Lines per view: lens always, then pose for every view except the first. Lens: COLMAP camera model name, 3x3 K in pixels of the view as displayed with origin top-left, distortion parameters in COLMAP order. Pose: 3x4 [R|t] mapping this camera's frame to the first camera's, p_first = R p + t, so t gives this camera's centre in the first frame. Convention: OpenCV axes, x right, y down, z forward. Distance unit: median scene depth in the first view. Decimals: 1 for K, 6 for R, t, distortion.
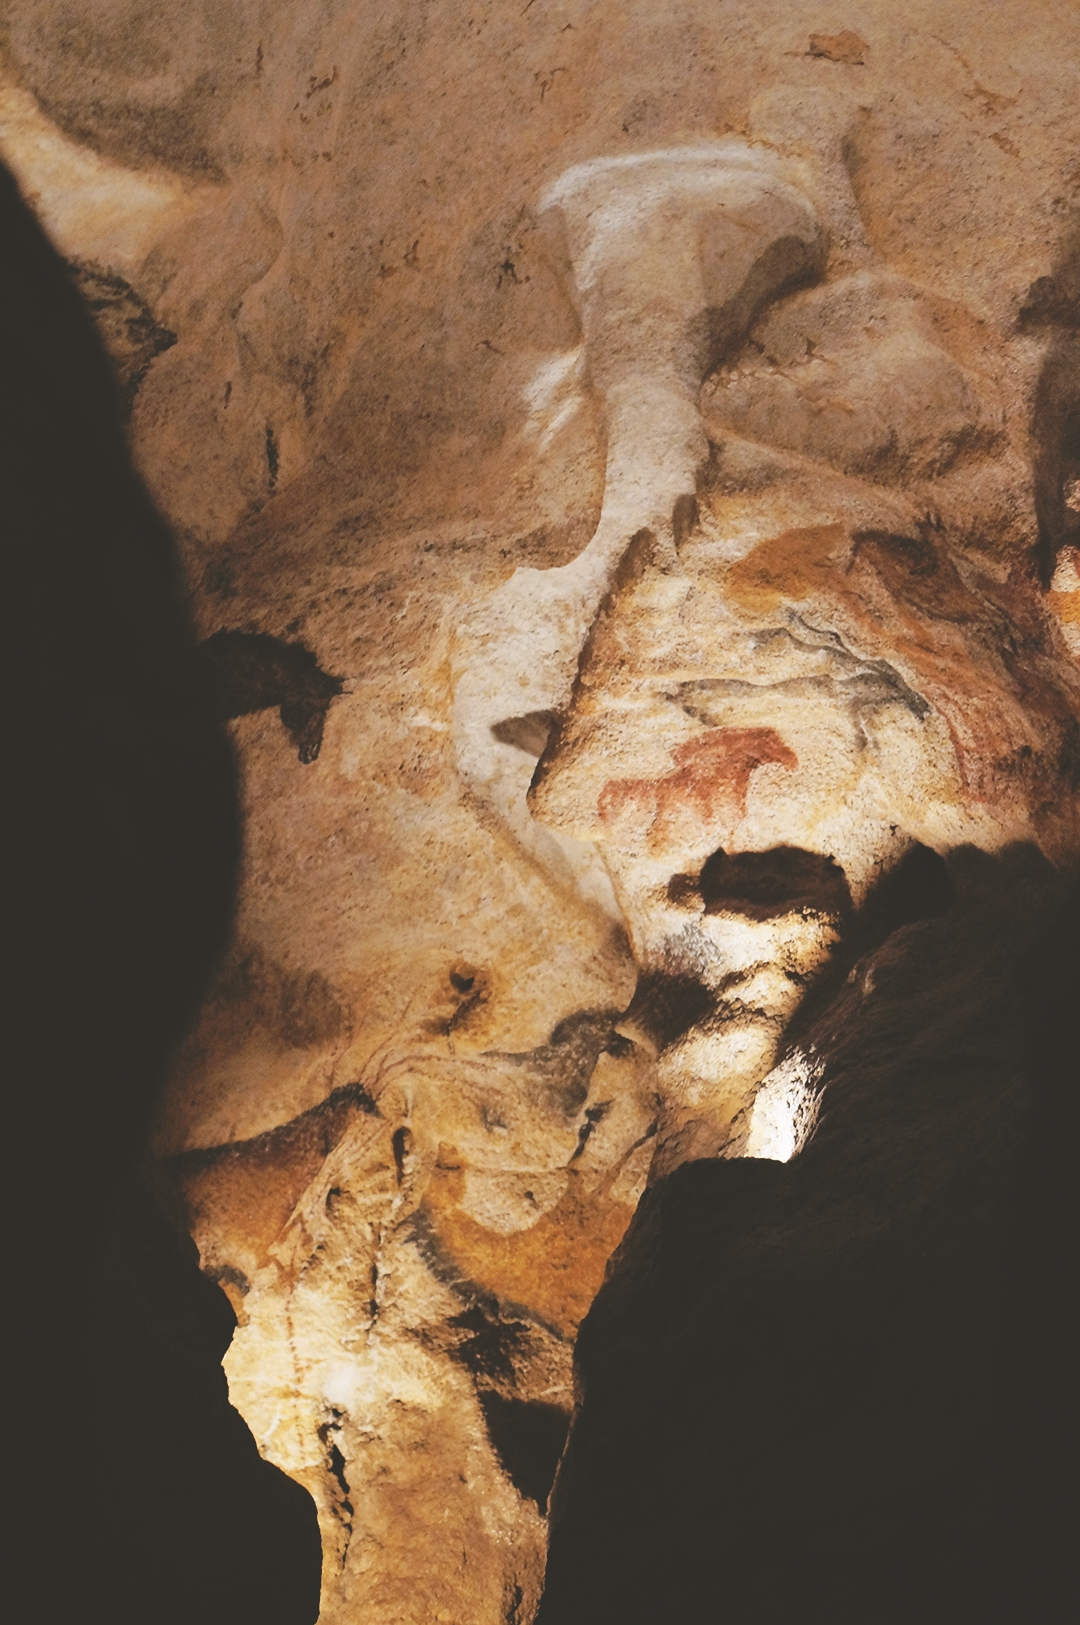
lens RADIAL K [[3436.9, 0, 541.5], [0, 3436.9, 814.9], [0, 0, 1]] dist [0.032846, 0.000000]
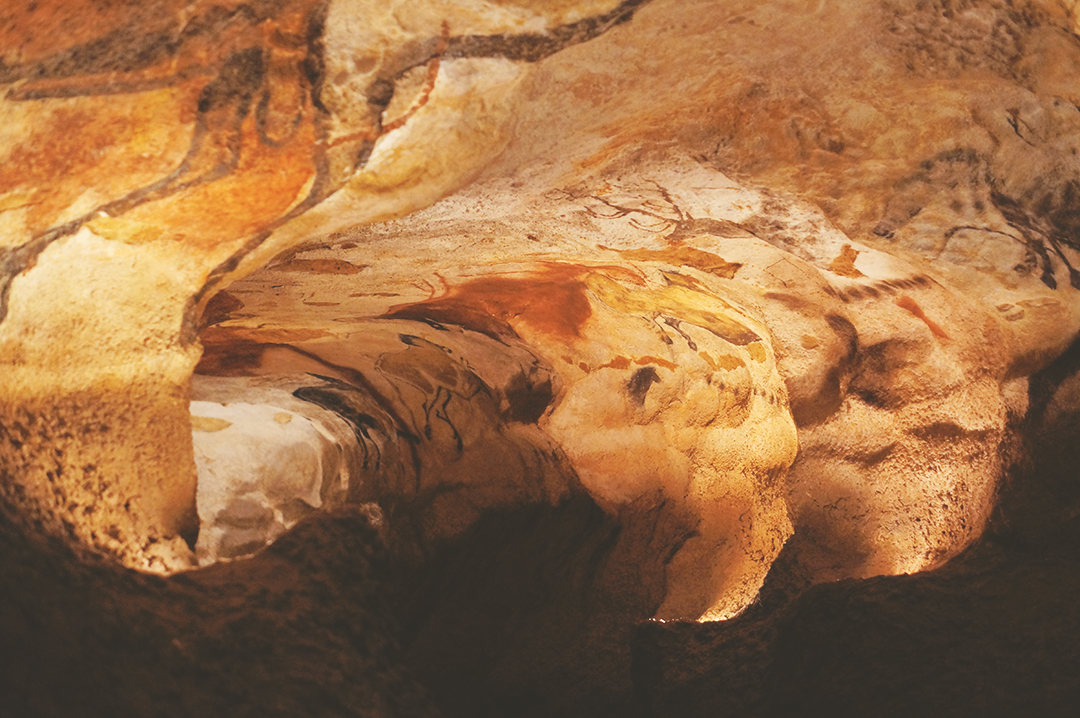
lens RADIAL K [[2284.2, 0, 541.8], [0, 2284.2, 358.0], [0, 0, 1]] dist [0.032846, 0.000000]
pose [[0.940077, 0.004540, 0.340931, -0.278766], [0.022601, 0.996882, -0.075594, -0.112957], [-0.340211, 0.078770, 0.937044, -1.038710]]
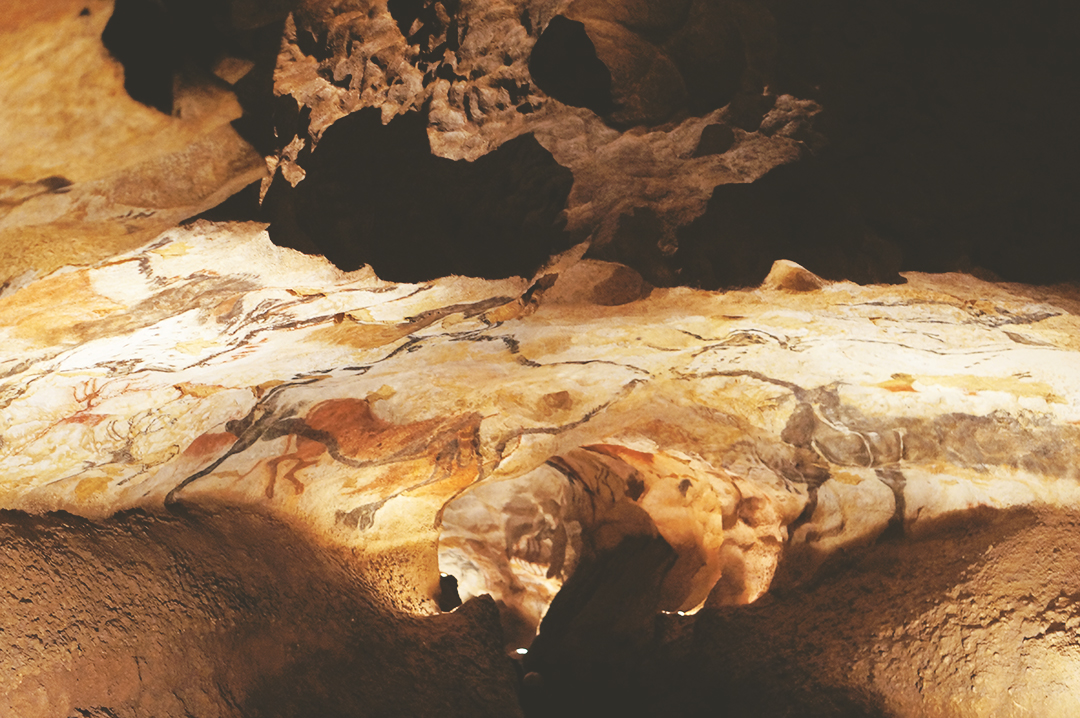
lens RADIAL K [[2284.2, 0, 539.8], [0, 2284.2, 359.2], [0, 0, 1]] dist [0.032846, 0.000000]
pose [[0.982139, -0.004410, 0.188107, -0.408170], [0.009544, 0.999606, -0.026397, -0.248740], [-0.187917, 0.027720, 0.981794, -2.159520]]
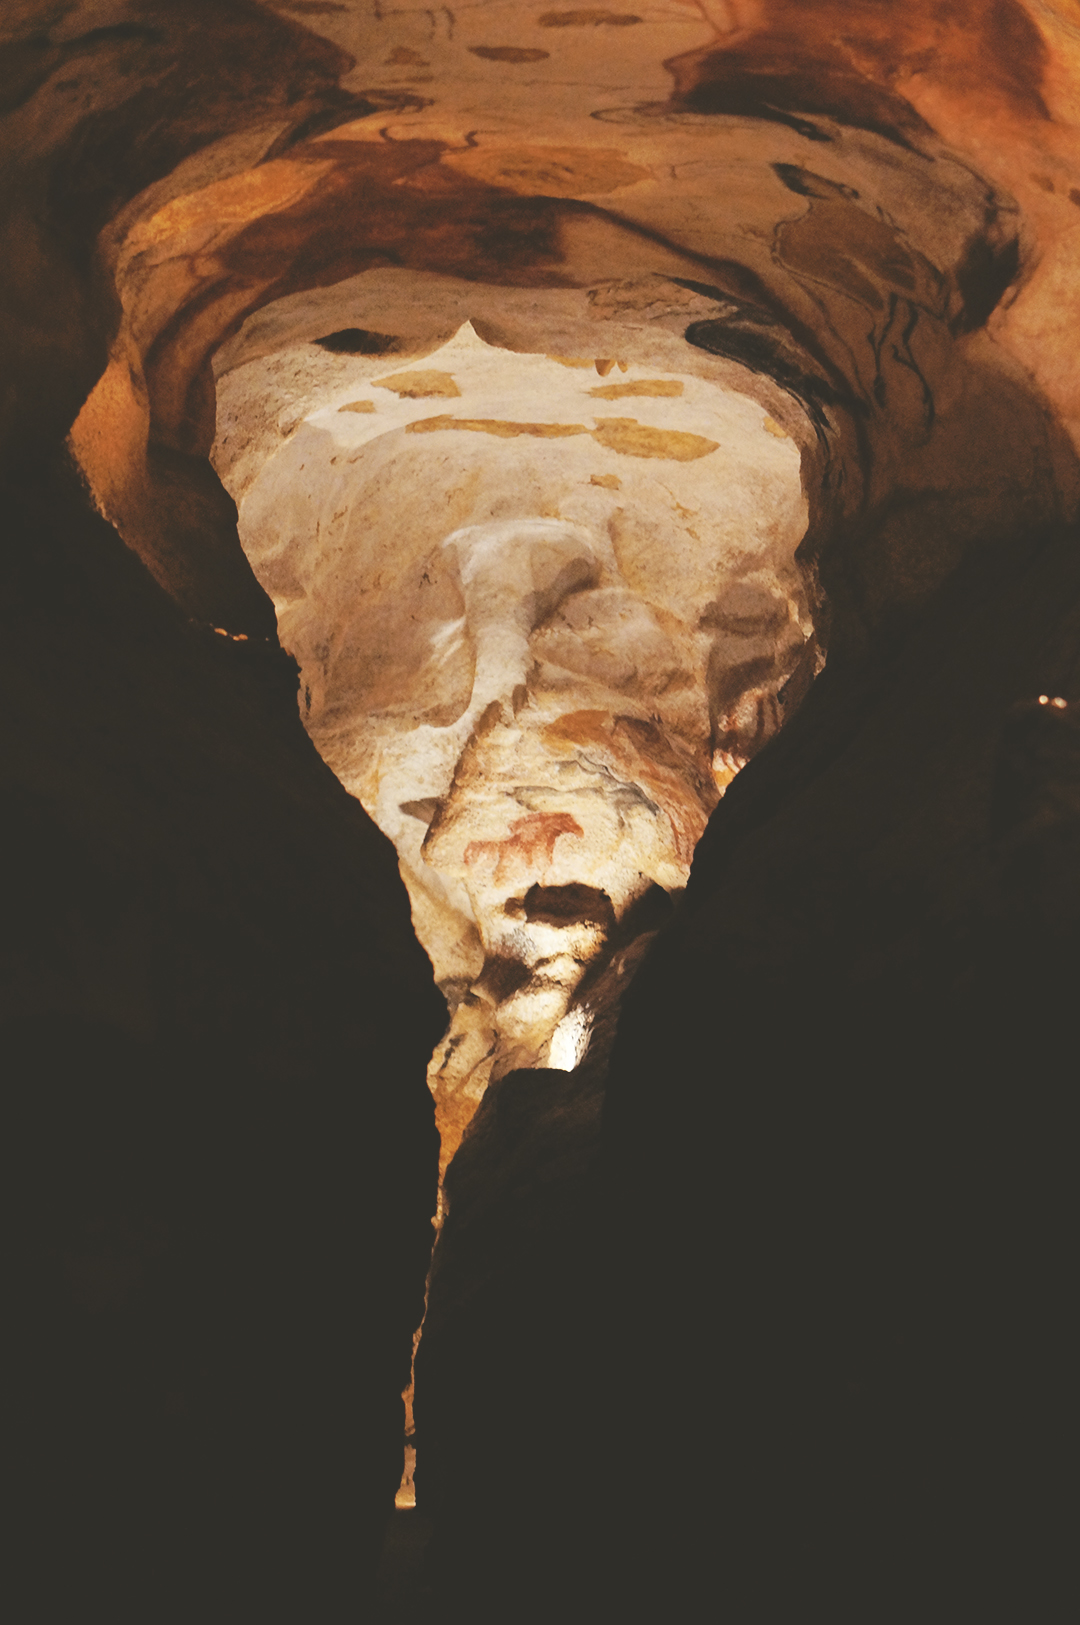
lens RADIAL K [[3436.9, 0, 538.4], [0, 3436.9, 814.0], [0, 0, 1]] dist [0.032846, 0.000000]
pose [[0.998583, 0.020005, 0.049318, -0.034993], [-0.020982, 0.999592, 0.019373, -0.065492], [-0.048911, -0.020380, 0.998595, -0.772732]]
